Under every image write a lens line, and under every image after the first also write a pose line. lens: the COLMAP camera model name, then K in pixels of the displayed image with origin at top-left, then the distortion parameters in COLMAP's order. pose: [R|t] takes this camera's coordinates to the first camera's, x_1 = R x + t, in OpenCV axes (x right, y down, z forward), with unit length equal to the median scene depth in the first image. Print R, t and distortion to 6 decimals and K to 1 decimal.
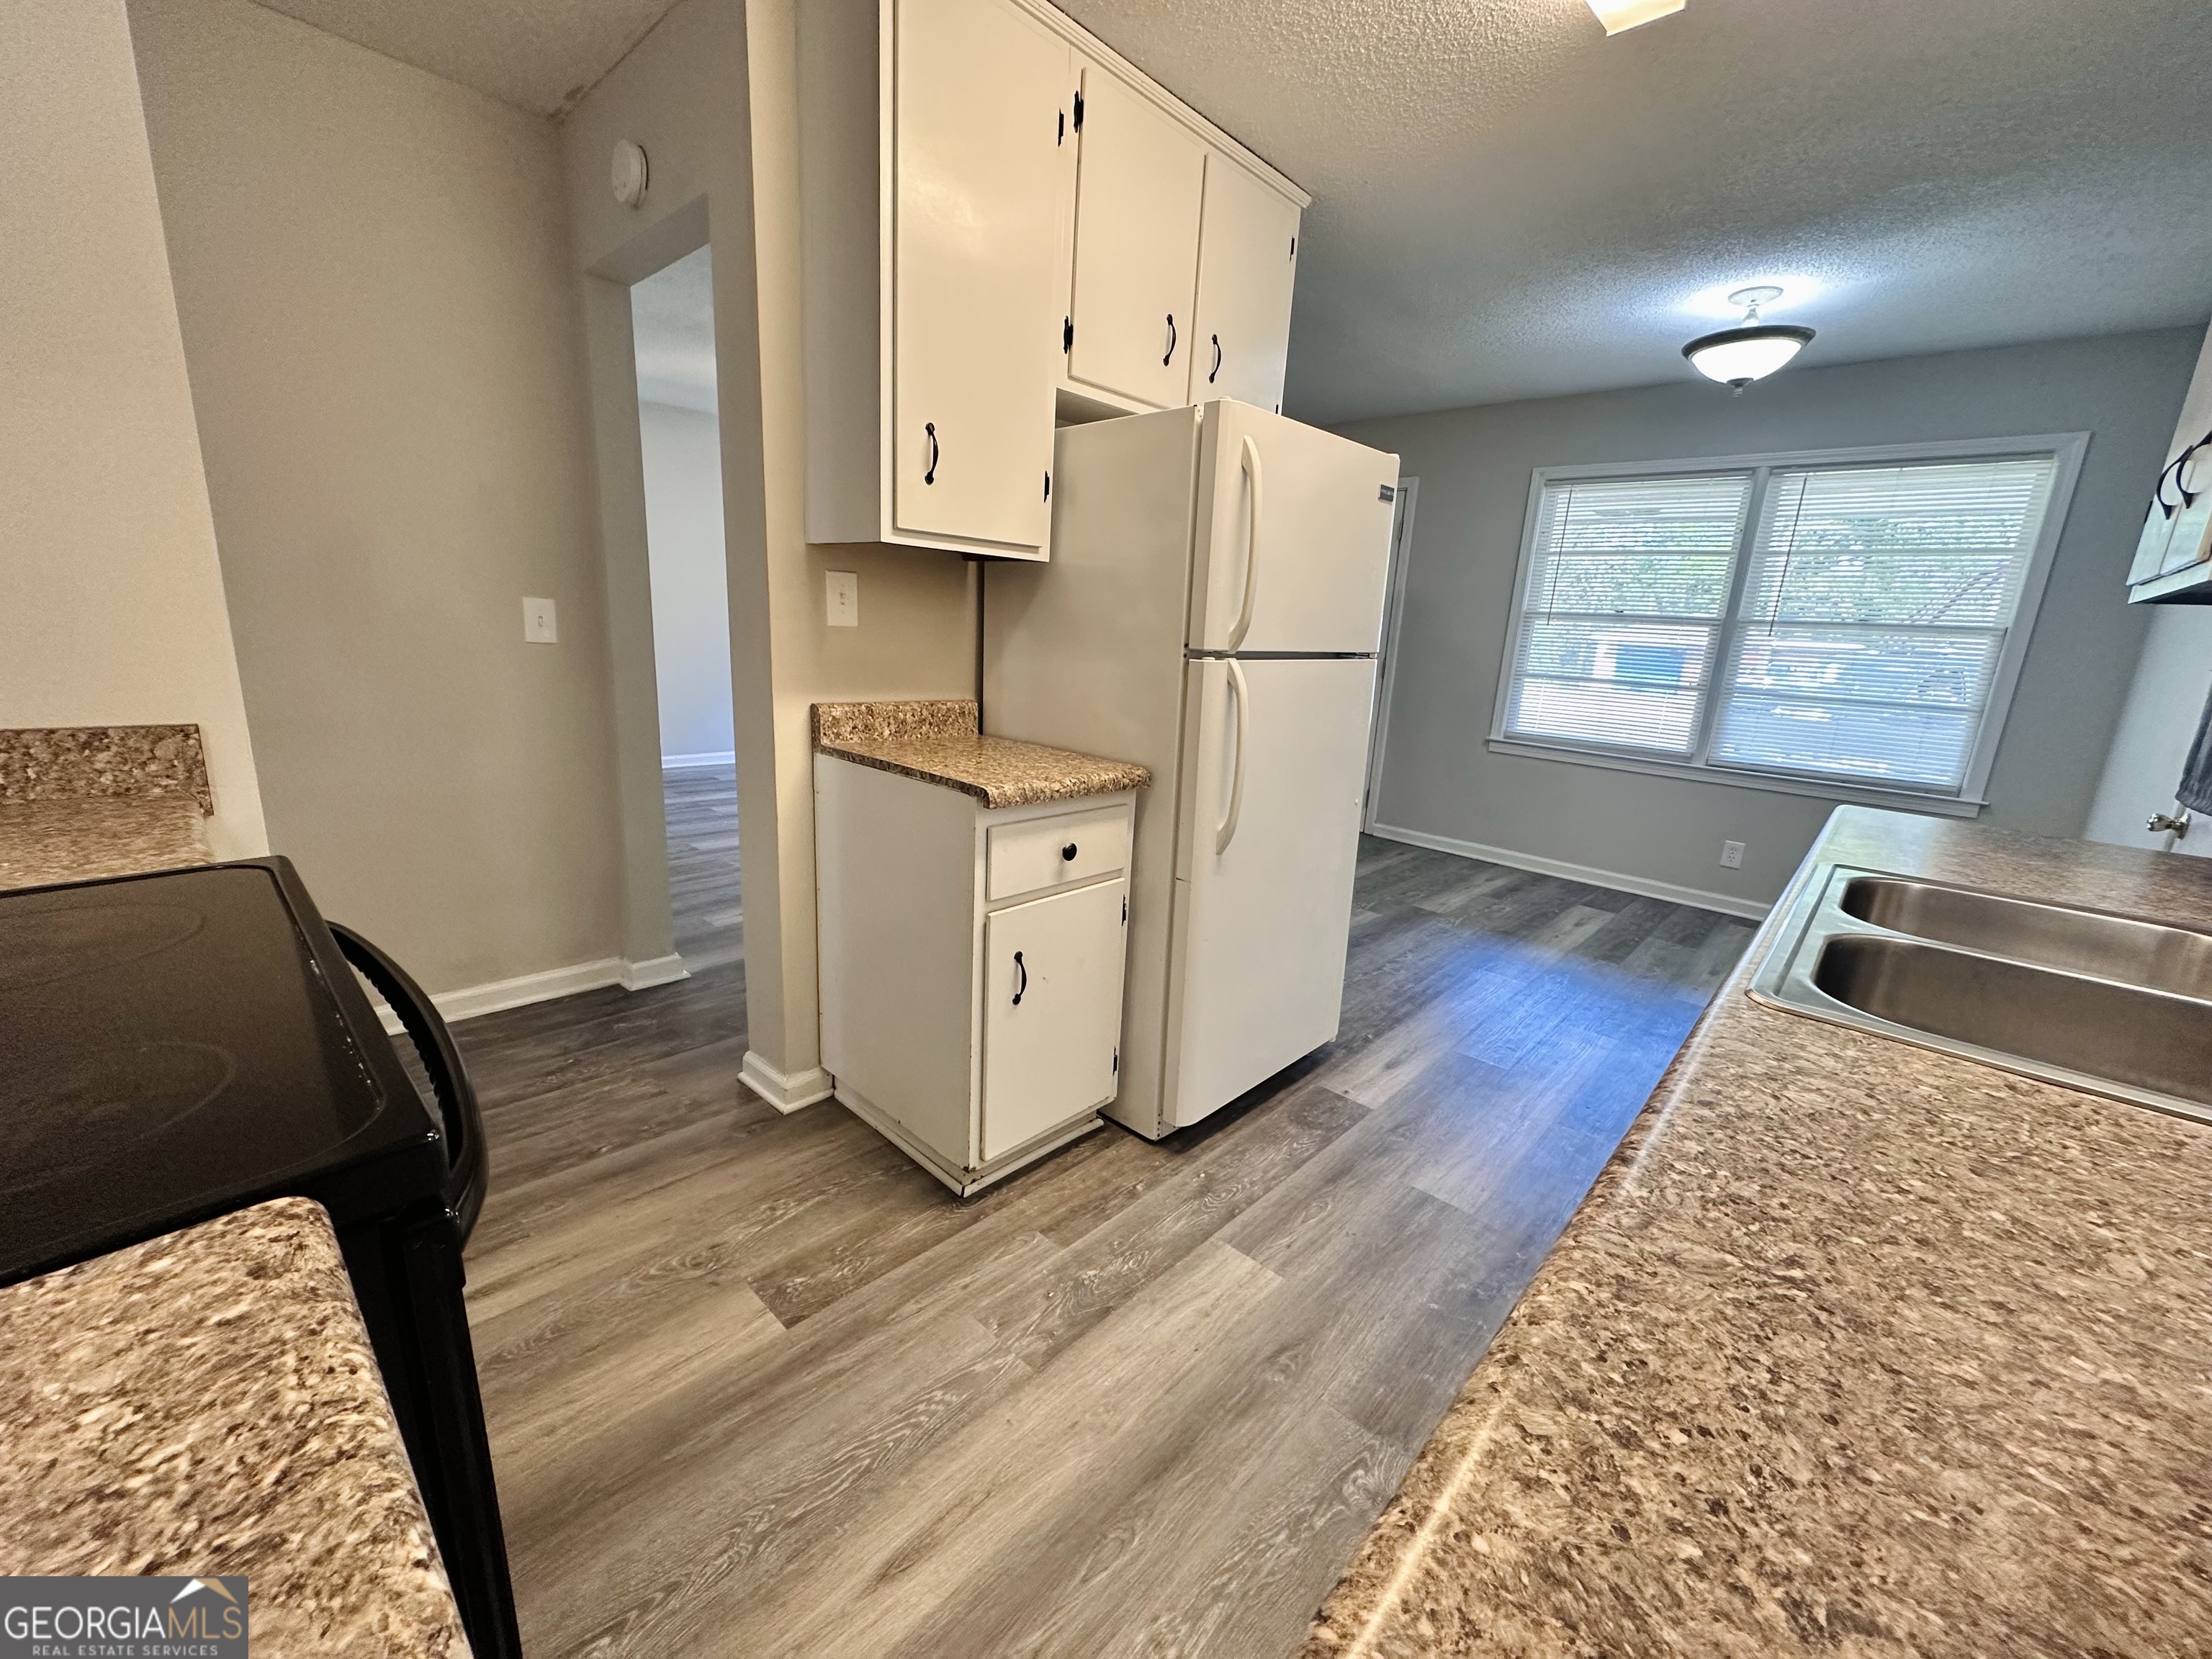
lens RADIAL K [[882.9, 0, 1106.0], [0, 882.9, 829.5], [0, 0, 1]] dist [-0.000994, 0.000370]
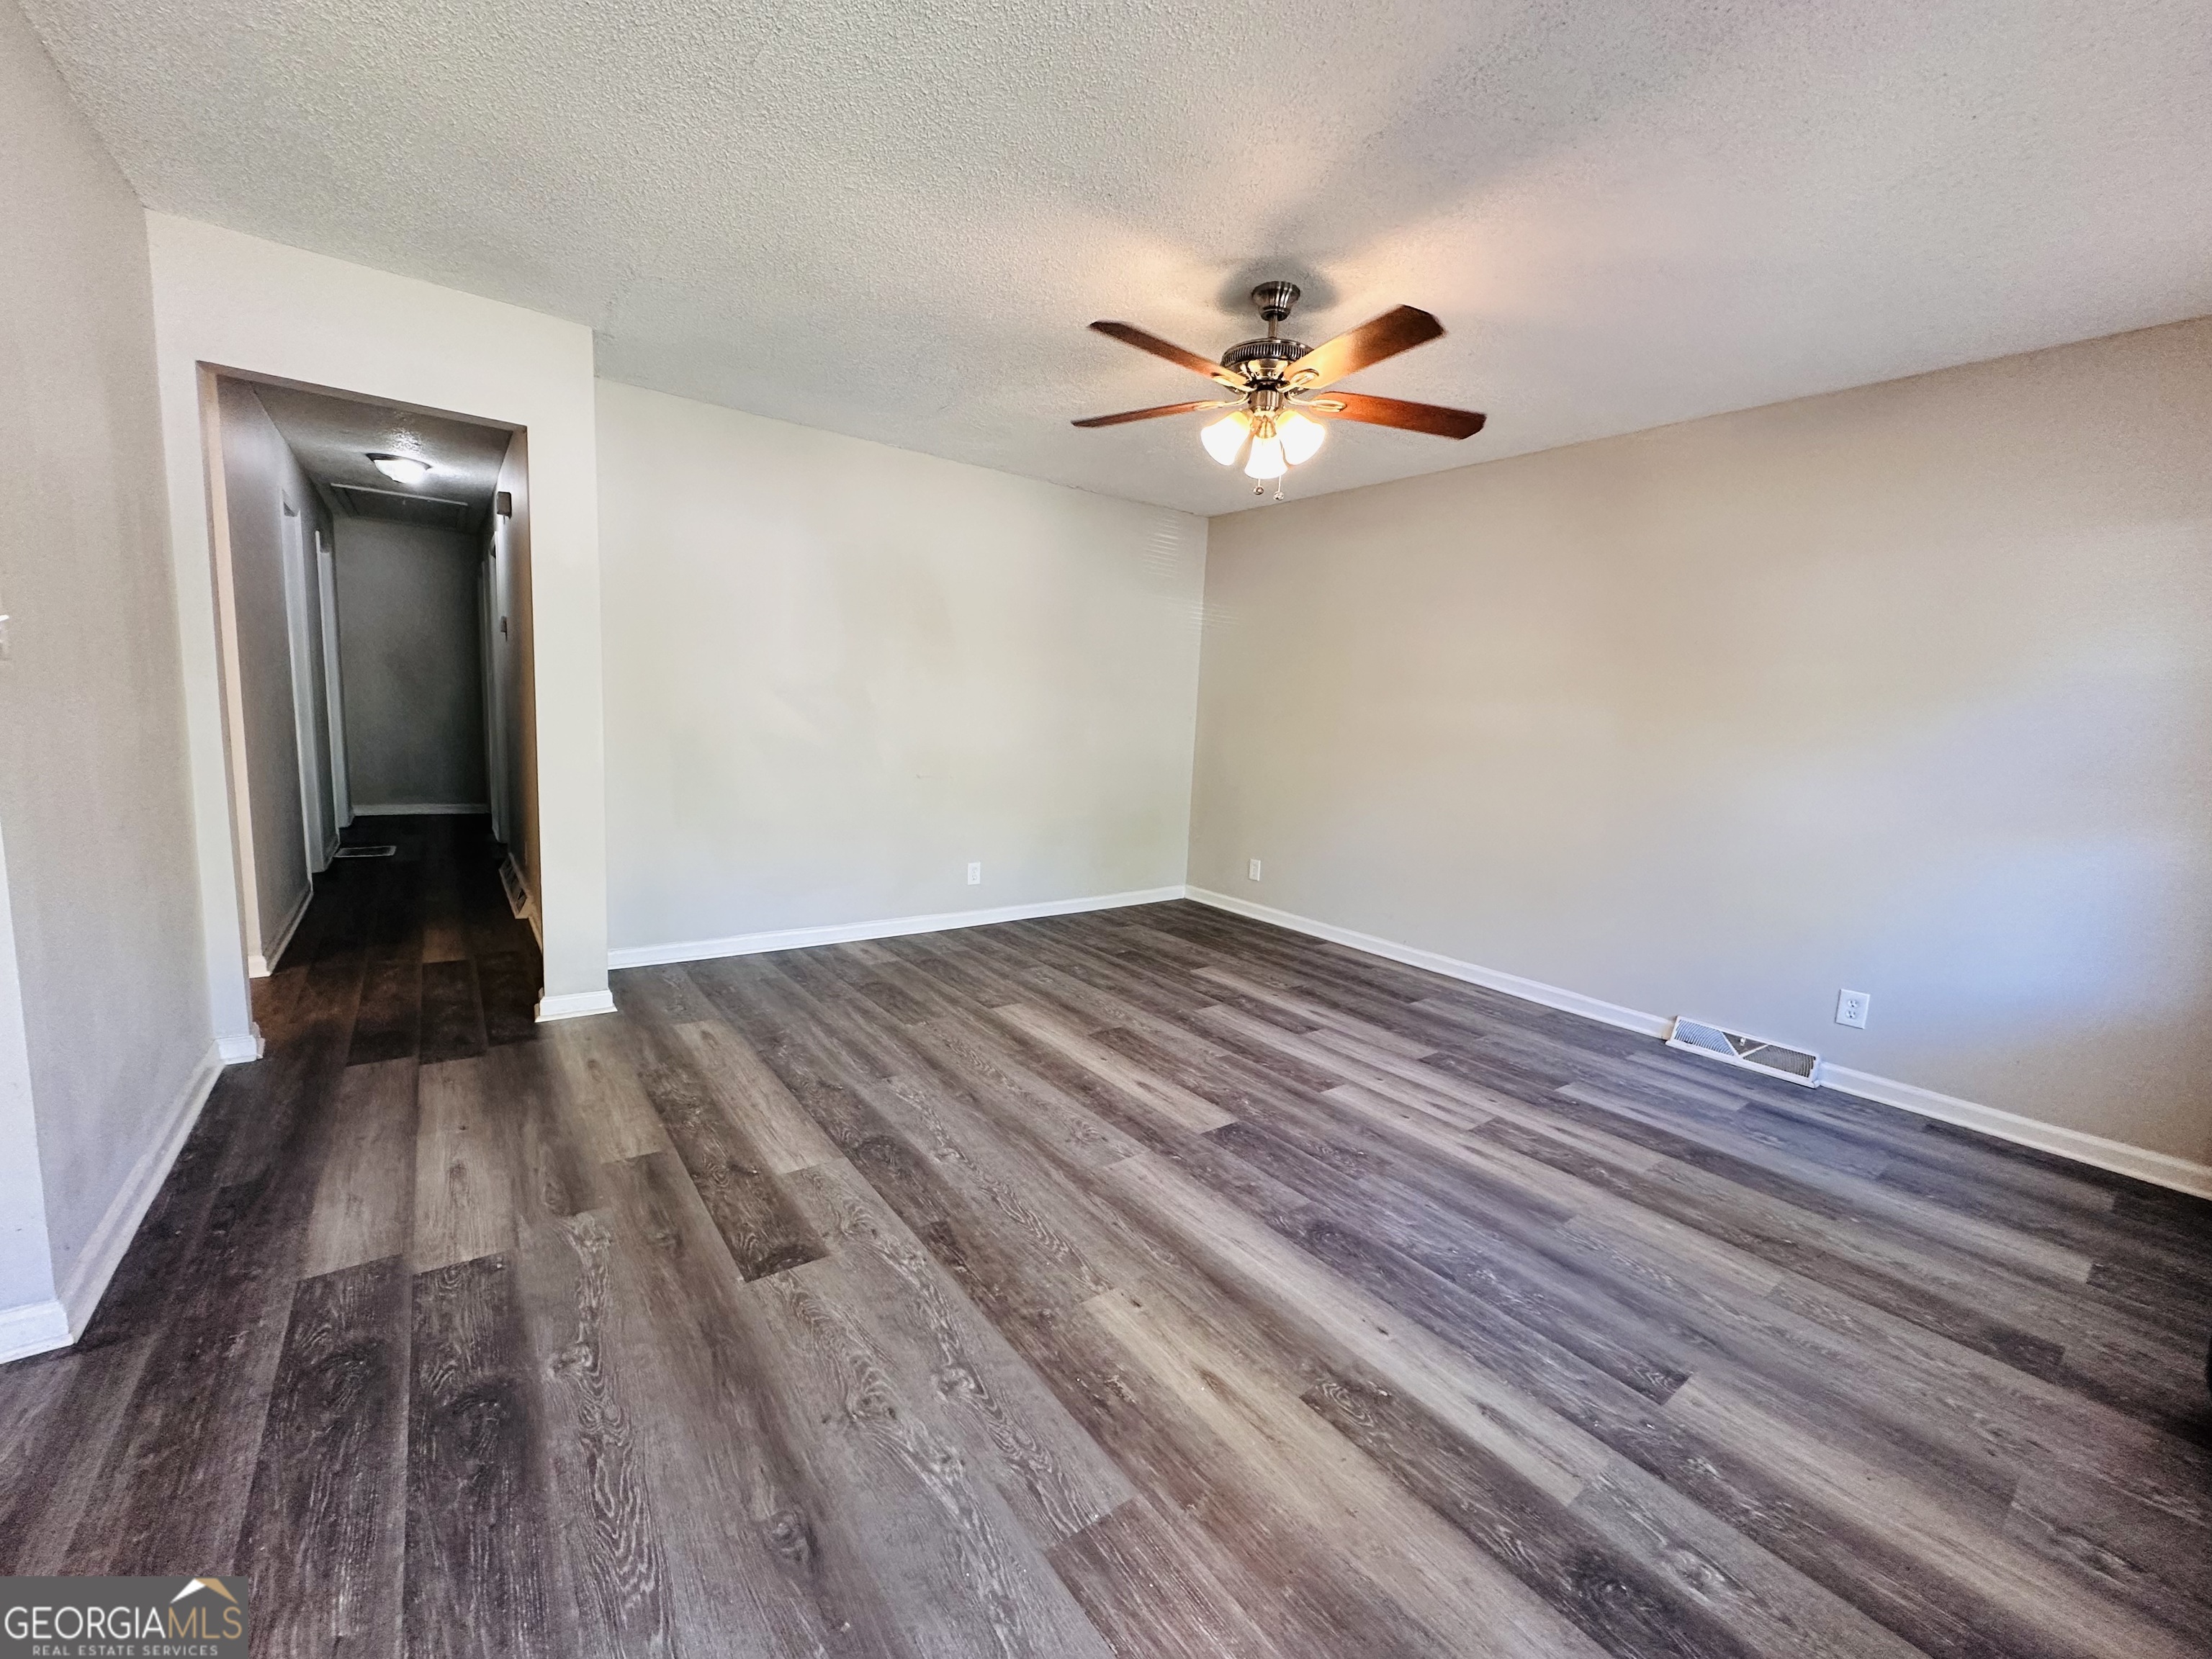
lens RADIAL K [[882.9, 0, 1106.0], [0, 882.9, 829.5], [0, 0, 1]] dist [-0.000994, 0.000370]
pose [[-0.168692, 0.066339, -0.983434, 0.608274], [-0.289011, 0.950550, 0.113696, -0.507233], [0.942346, 0.303403, -0.141178, 2.318877]]
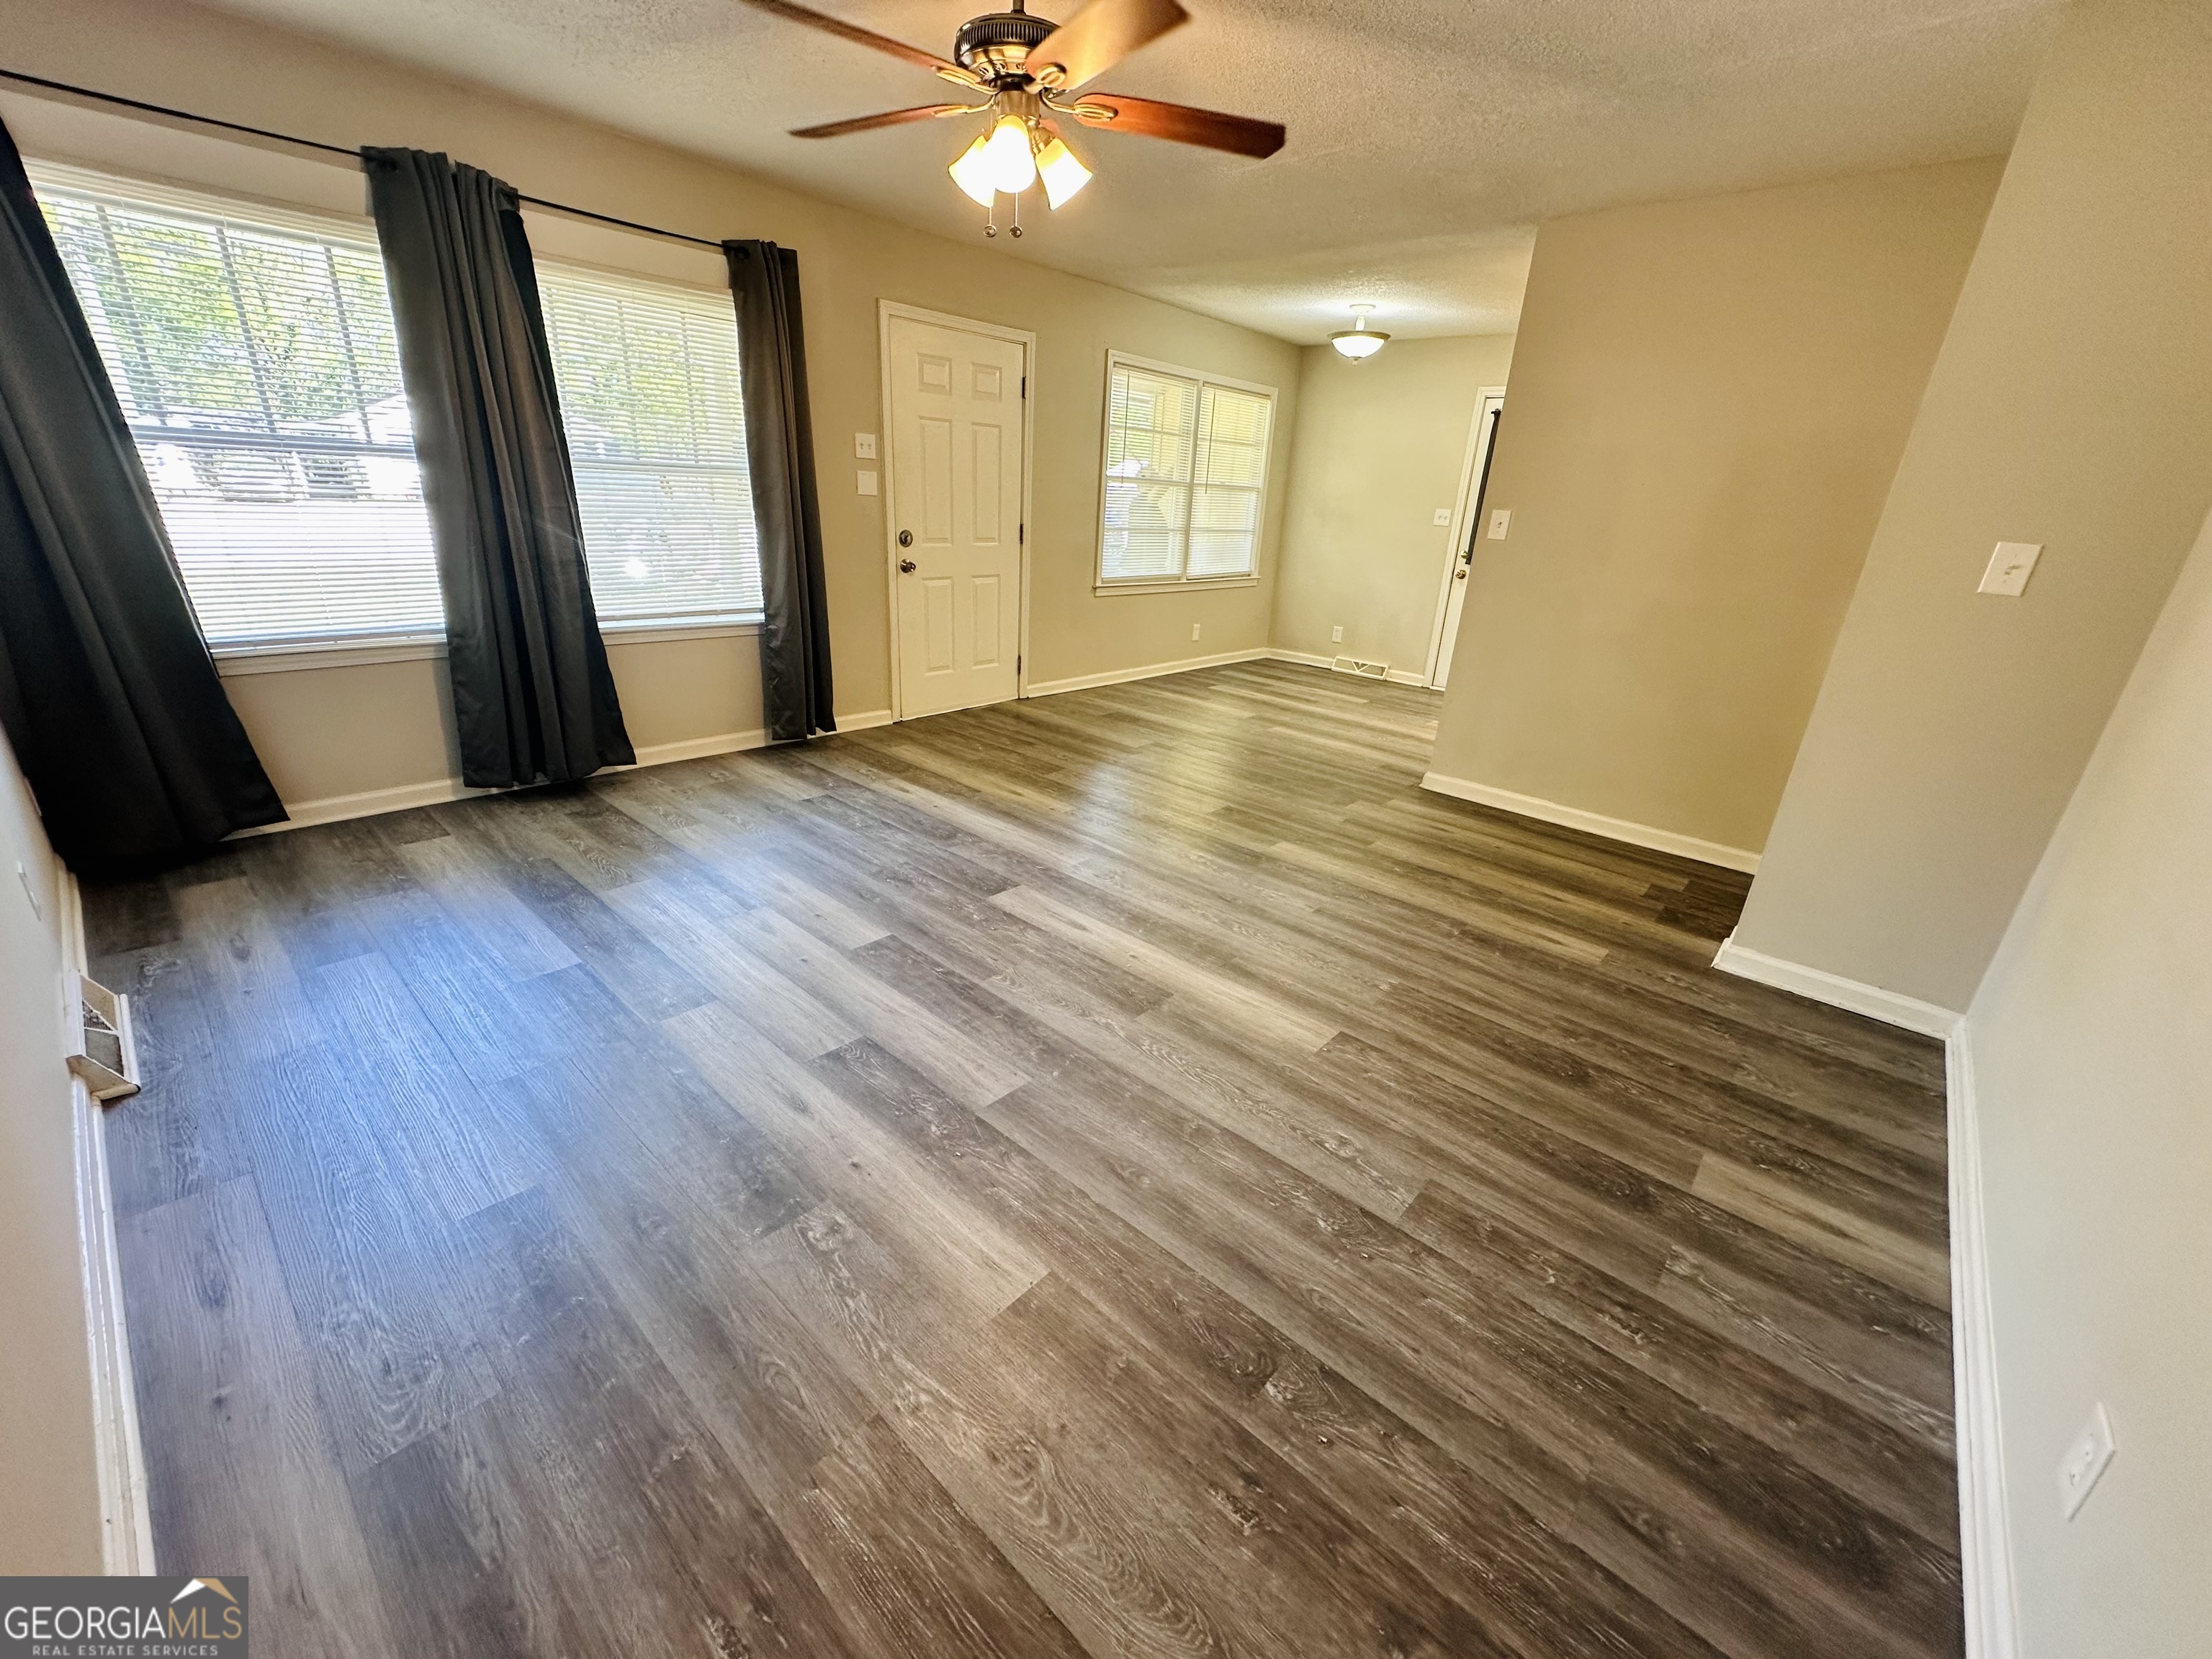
lens RADIAL K [[882.9, 0, 1106.0], [0, 882.9, 829.5], [0, 0, 1]] dist [-0.000994, 0.000370]
pose [[-0.018299, -0.410162, 0.911829, -1.776646], [0.178272, 0.896030, 0.406632, -0.650880], [-0.983811, 0.169994, 0.056724, 2.167239]]
